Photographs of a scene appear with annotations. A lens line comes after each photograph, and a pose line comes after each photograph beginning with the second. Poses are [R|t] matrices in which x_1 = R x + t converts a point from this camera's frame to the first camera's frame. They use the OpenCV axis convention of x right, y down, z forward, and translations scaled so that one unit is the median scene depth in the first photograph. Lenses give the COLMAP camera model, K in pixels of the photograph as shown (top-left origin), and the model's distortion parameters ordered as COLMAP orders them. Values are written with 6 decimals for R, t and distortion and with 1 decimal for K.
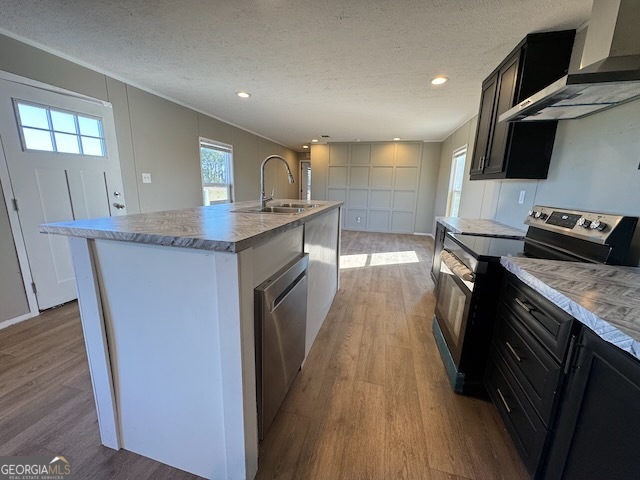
lens RADIAL K [[254.7, 0, 320.5], [0, 254.7, 240.2], [0, 0, 1]] dist [-0.003506, 0.000152]
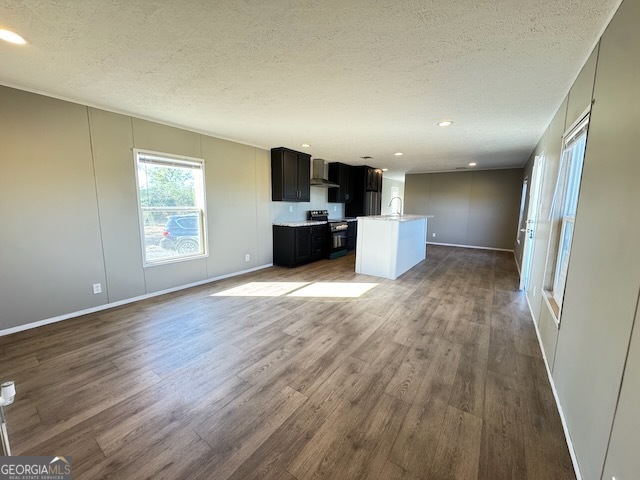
lens RADIAL K [[254.7, 0, 319.7], [0, 254.7, 242.3], [0, 0, 1]] dist [-0.003506, 0.000152]
pose [[-0.933723, -0.089912, 0.346521, -0.293560], [0.040973, 0.934747, 0.352943, -0.650086], [-0.355643, 0.343749, -0.869111, 2.835449]]
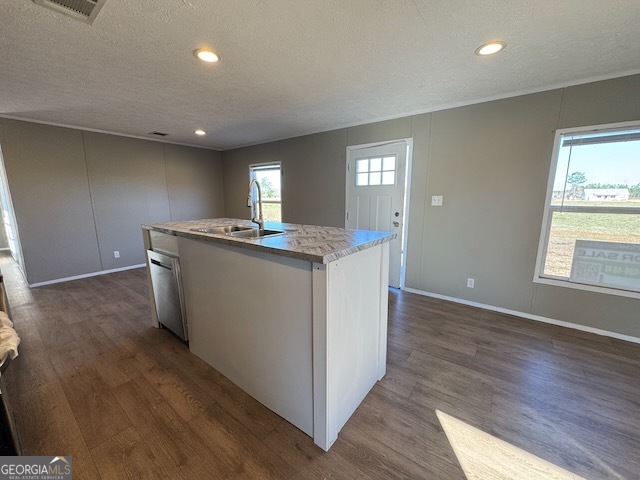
lens RADIAL K [[254.7, 0, 319.3], [0, 254.7, 242.4], [0, 0, 1]] dist [-0.003506, 0.000152]
pose [[-0.391595, 0.141208, -0.909238, 0.499117], [-0.206414, 0.949488, 0.236358, -0.292611], [0.896687, 0.280236, -0.342667, 1.240278]]
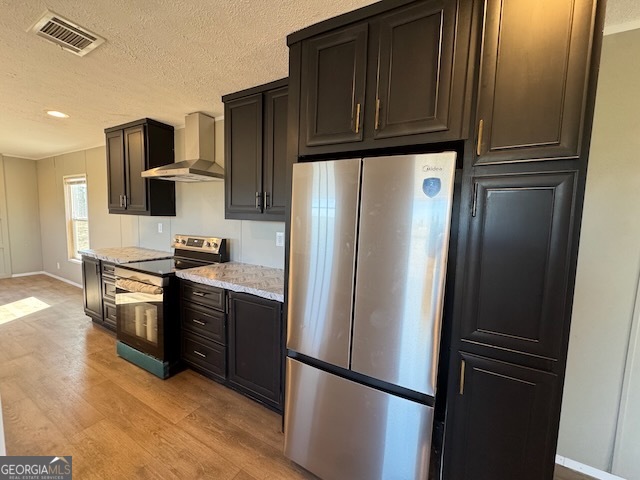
lens RADIAL K [[254.7, 0, 318.9], [0, 254.7, 238.4], [0, 0, 1]] dist [-0.003506, 0.000152]
pose [[0.248103, -0.098501, 0.963713, -0.287785], [0.181147, 0.981987, 0.053734, -0.031102], [-0.951646, 0.161243, 0.261477, -0.142341]]
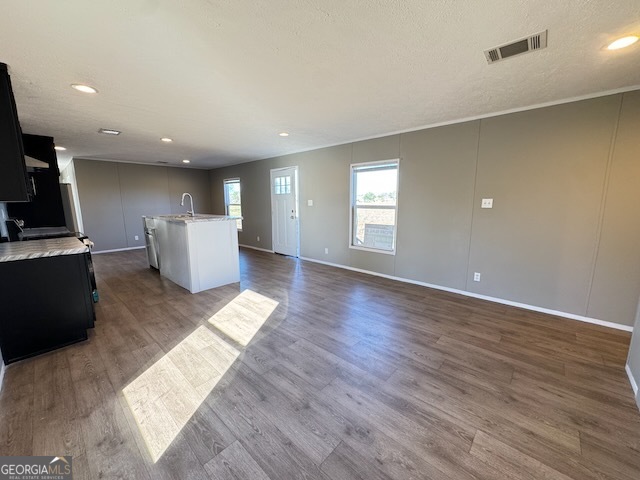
lens RADIAL K [[254.7, 0, 320.9], [0, 254.7, 245.0], [0, 0, 1]] dist [-0.003506, 0.000152]
pose [[-0.469575, 0.131210, -0.873088, 0.948451], [-0.194262, 0.949306, 0.247145, -0.514403], [0.861256, 0.285660, -0.420281, 2.318900]]
